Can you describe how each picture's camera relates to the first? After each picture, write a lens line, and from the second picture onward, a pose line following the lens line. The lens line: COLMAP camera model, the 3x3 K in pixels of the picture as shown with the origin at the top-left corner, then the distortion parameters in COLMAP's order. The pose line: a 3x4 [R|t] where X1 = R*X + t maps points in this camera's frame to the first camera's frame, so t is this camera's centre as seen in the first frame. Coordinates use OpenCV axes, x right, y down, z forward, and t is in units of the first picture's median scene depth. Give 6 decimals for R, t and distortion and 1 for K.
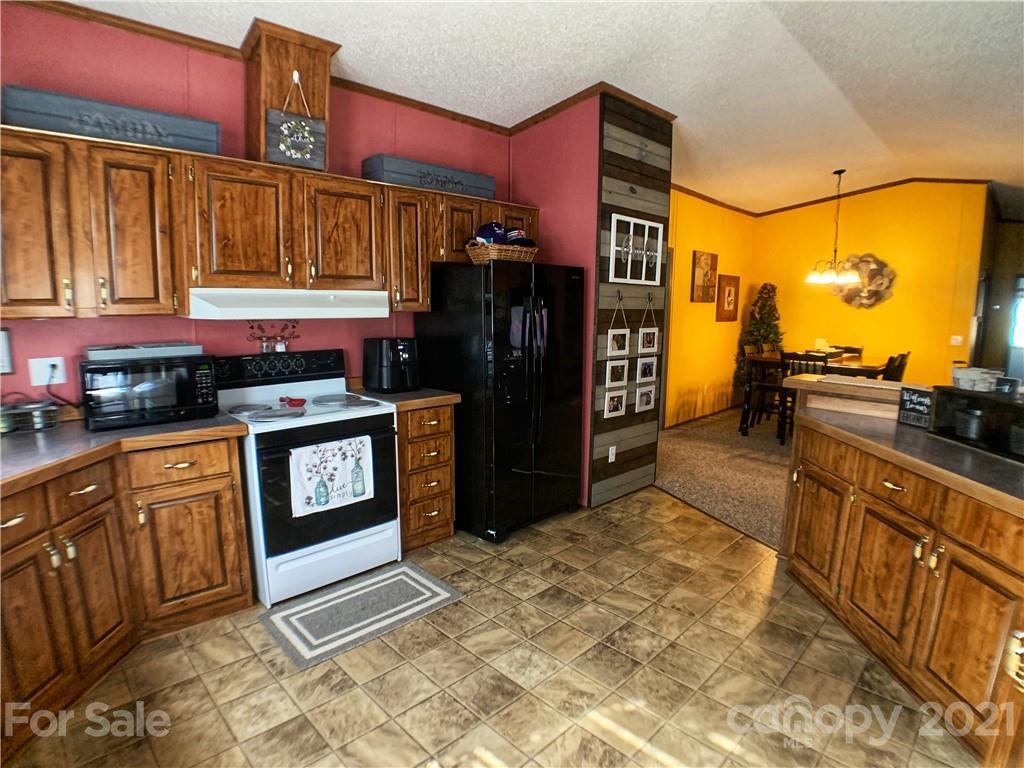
lens RADIAL K [[538.5, 0, 510.1], [0, 538.5, 381.9], [0, 0, 1]] dist [-0.087967, 0.006040]
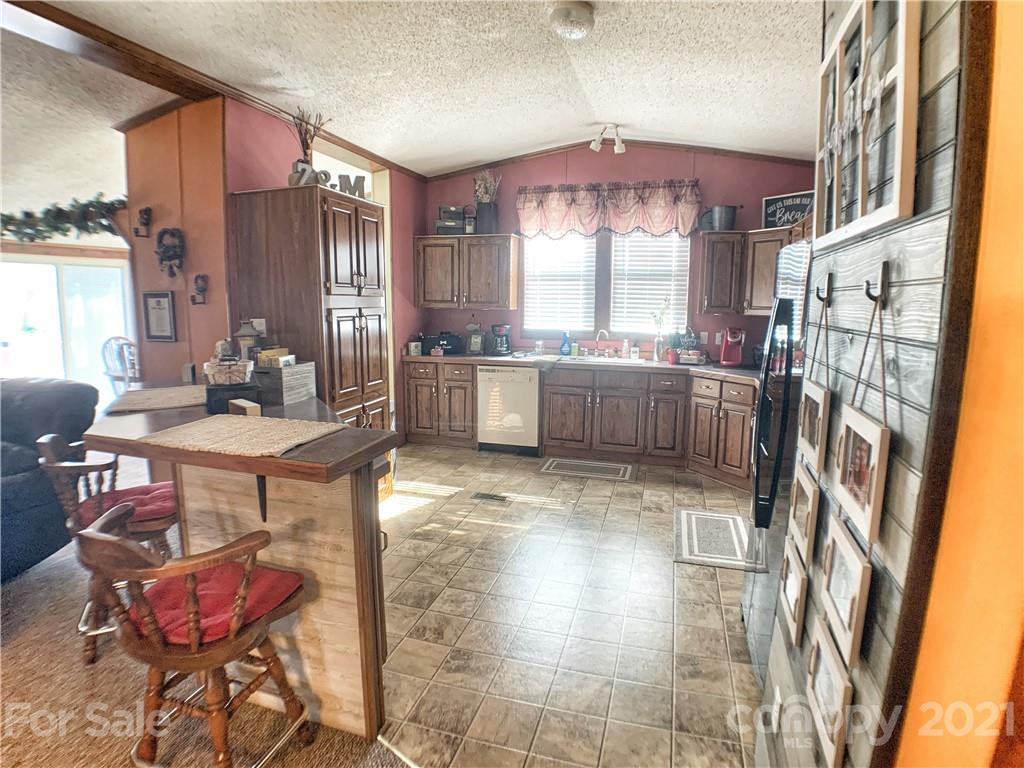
lens RADIAL K [[538.5, 0, 509.4], [0, 538.5, 382.8], [0, 0, 1]] dist [-0.087967, 0.006040]
pose [[-0.878533, 0.048887, -0.475173, 0.731810], [-0.088771, 0.960713, 0.262966, -0.230238], [0.469360, 0.273206, -0.839678, 1.633729]]
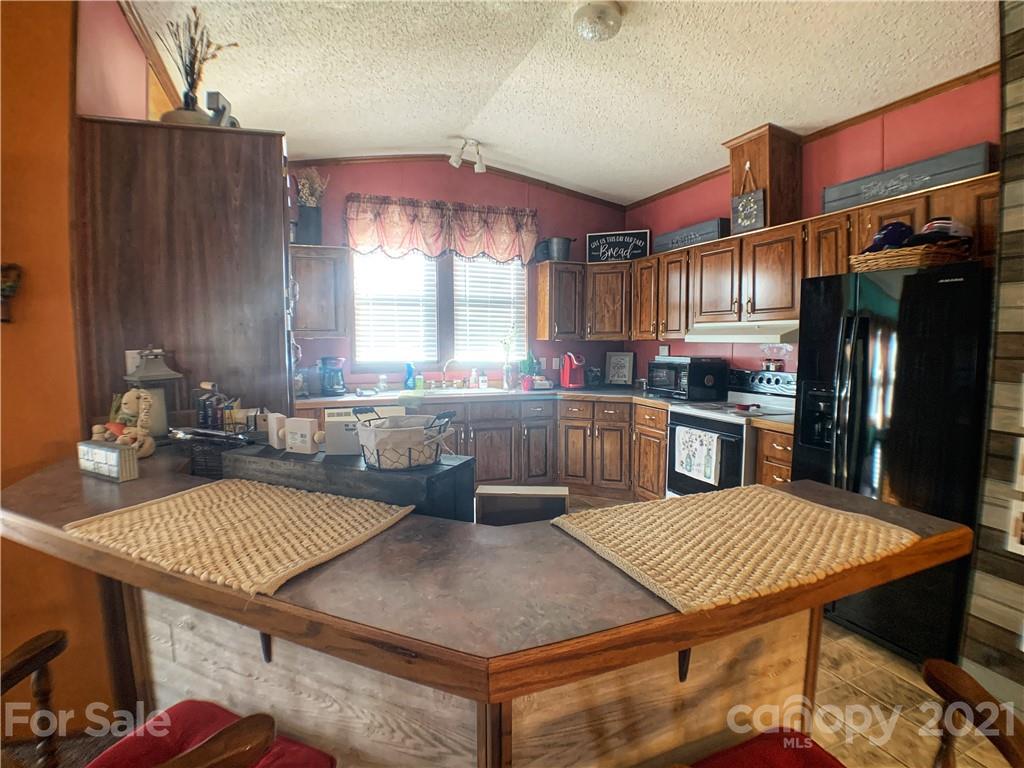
lens RADIAL K [[538.5, 0, 511.1], [0, 538.5, 385.5], [0, 0, 1]] dist [-0.087967, 0.006040]
pose [[-0.396846, 0.062404, -0.915761, 1.066352], [-0.137981, 0.982293, 0.126732, -0.105176], [0.907455, 0.176651, -0.381209, 1.002456]]
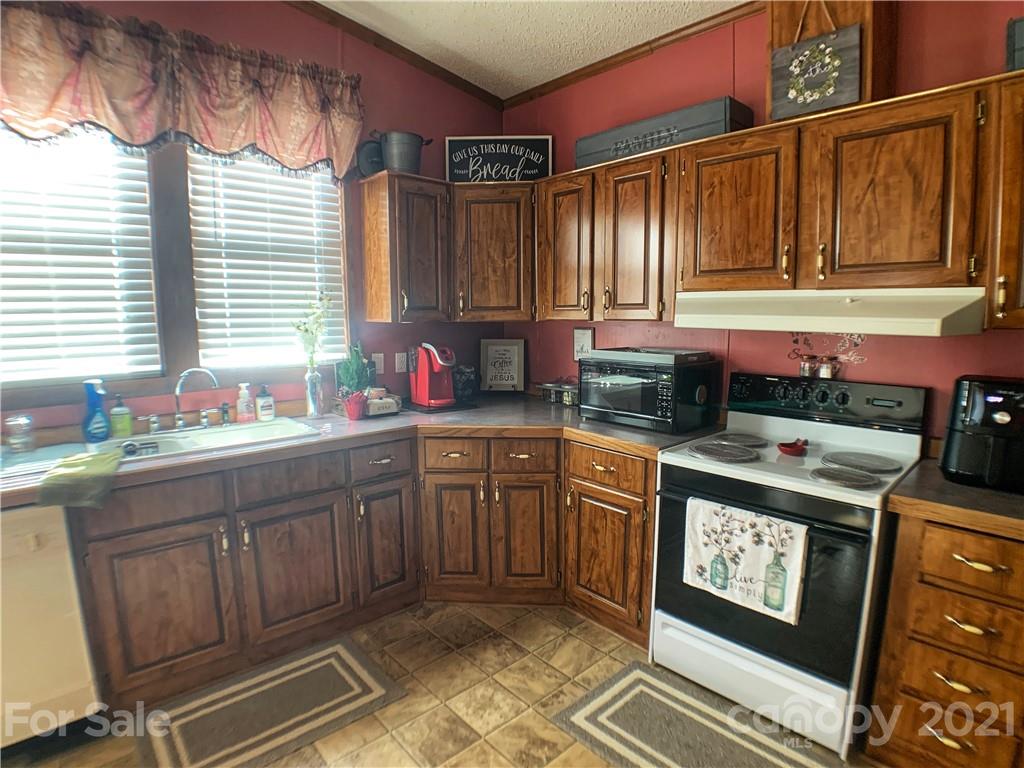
lens RADIAL K [[538.5, 0, 507.2], [0, 538.5, 385.7], [0, 0, 1]] dist [-0.087967, 0.006040]
pose [[-0.043244, 0.124547, -0.991271, 0.312072], [-0.138582, 0.981859, 0.129410, -0.085488], [0.989406, 0.142969, -0.025200, 0.648022]]
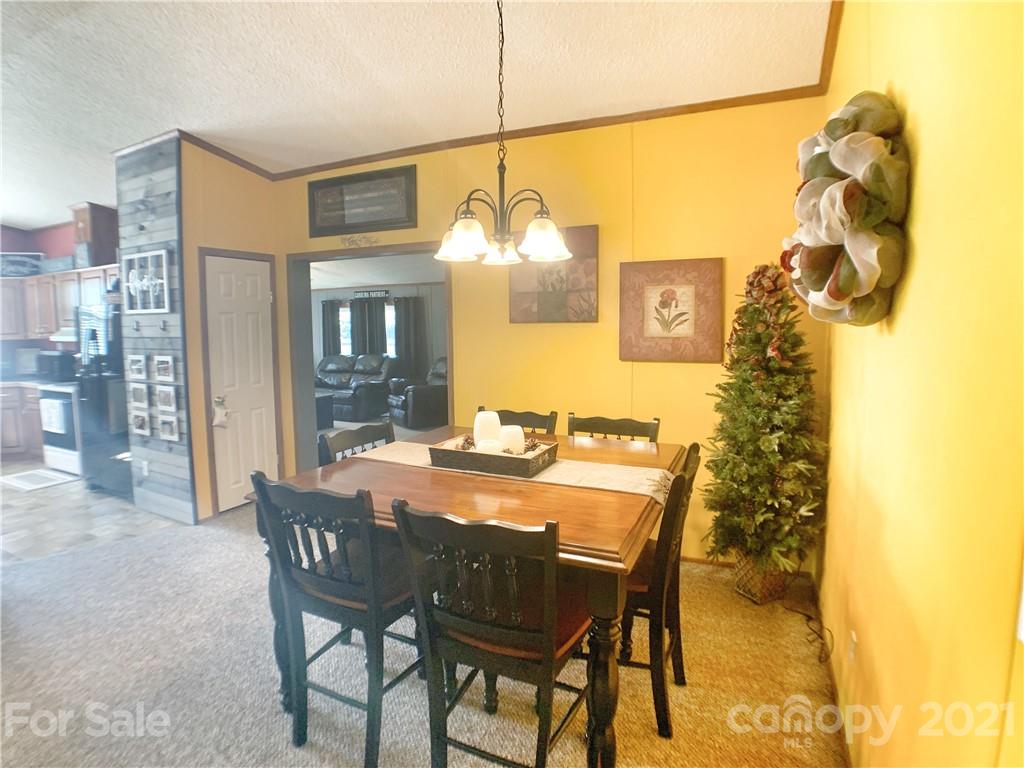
lens RADIAL K [[538.5, 0, 502.5], [0, 538.5, 373.7], [0, 0, 1]] dist [-0.087967, 0.006040]
pose [[0.348063, 0.074347, -0.934518, 2.030161], [-0.125796, 0.991539, 0.032030, -0.263124], [0.928993, 0.106410, 0.354471, 1.838402]]
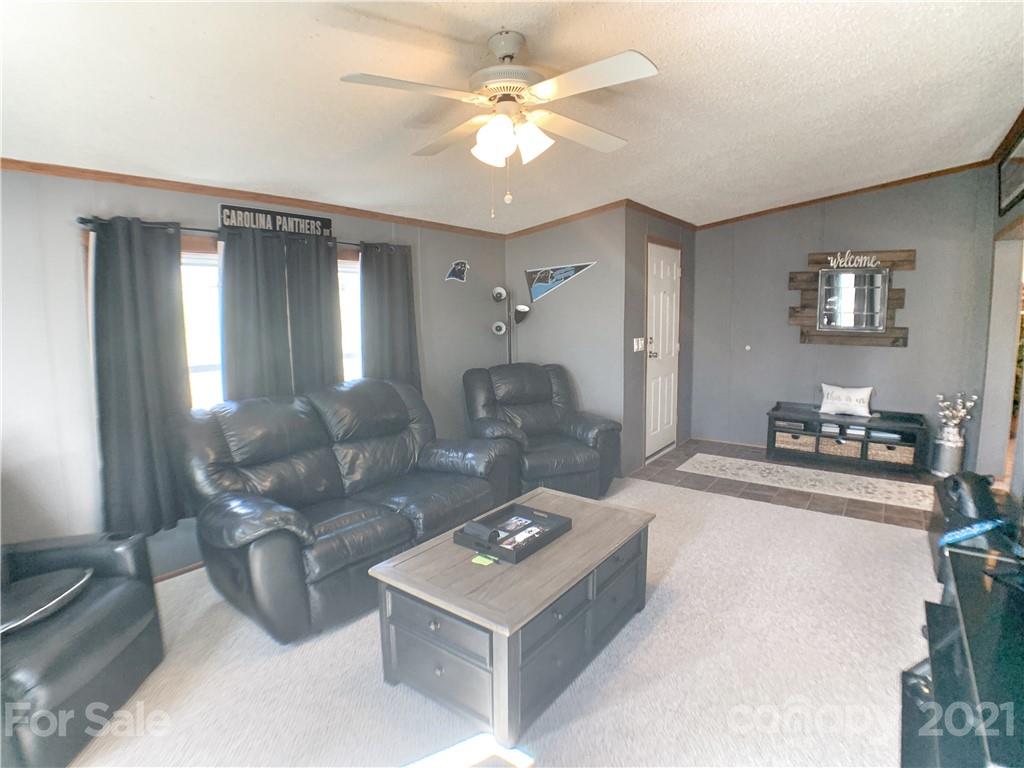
lens RADIAL K [[538.5, 0, 520.6], [0, 538.5, 378.6], [0, 0, 1]] dist [-0.087967, 0.006040]
pose [[0.987359, -0.034082, 0.154792, -1.130811], [0.036049, 0.999301, -0.009920, -0.158533], [-0.154346, 0.015374, 0.987897, 0.939294]]
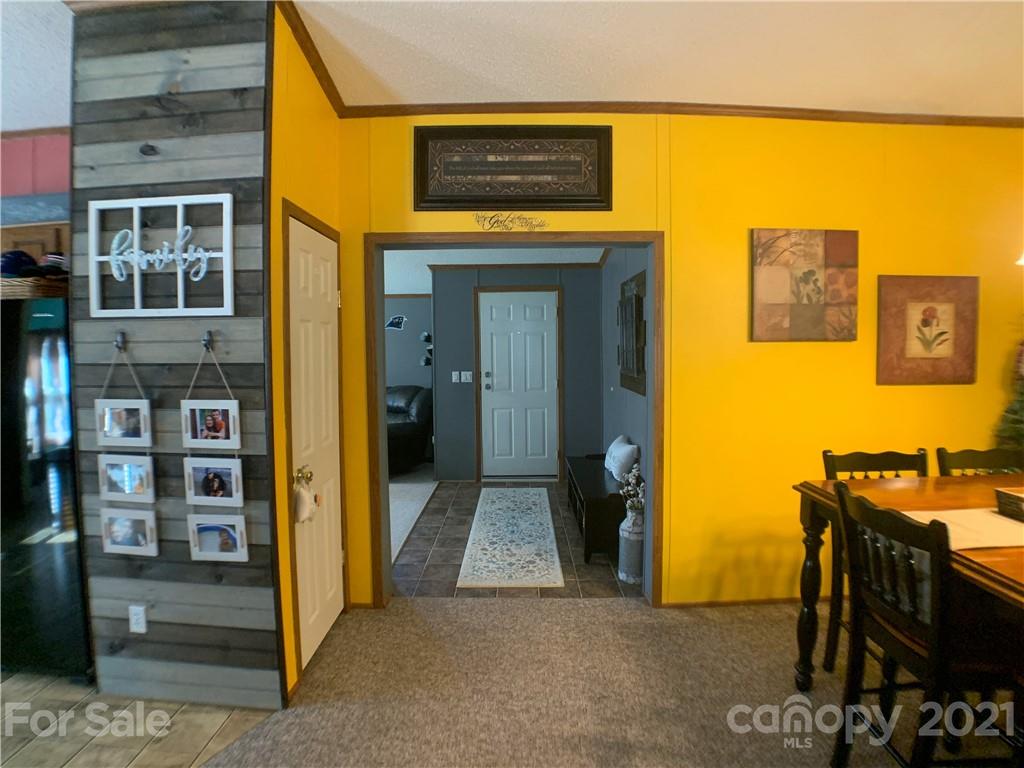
lens RADIAL K [[538.5, 0, 518.2], [0, 538.5, 372.3], [0, 0, 1]] dist [-0.087967, 0.006040]
pose [[0.708121, 0.020891, -0.705782, 1.203103], [-0.089765, 0.994115, -0.060638, -0.181910], [0.700361, 0.106294, 0.705830, 1.258545]]
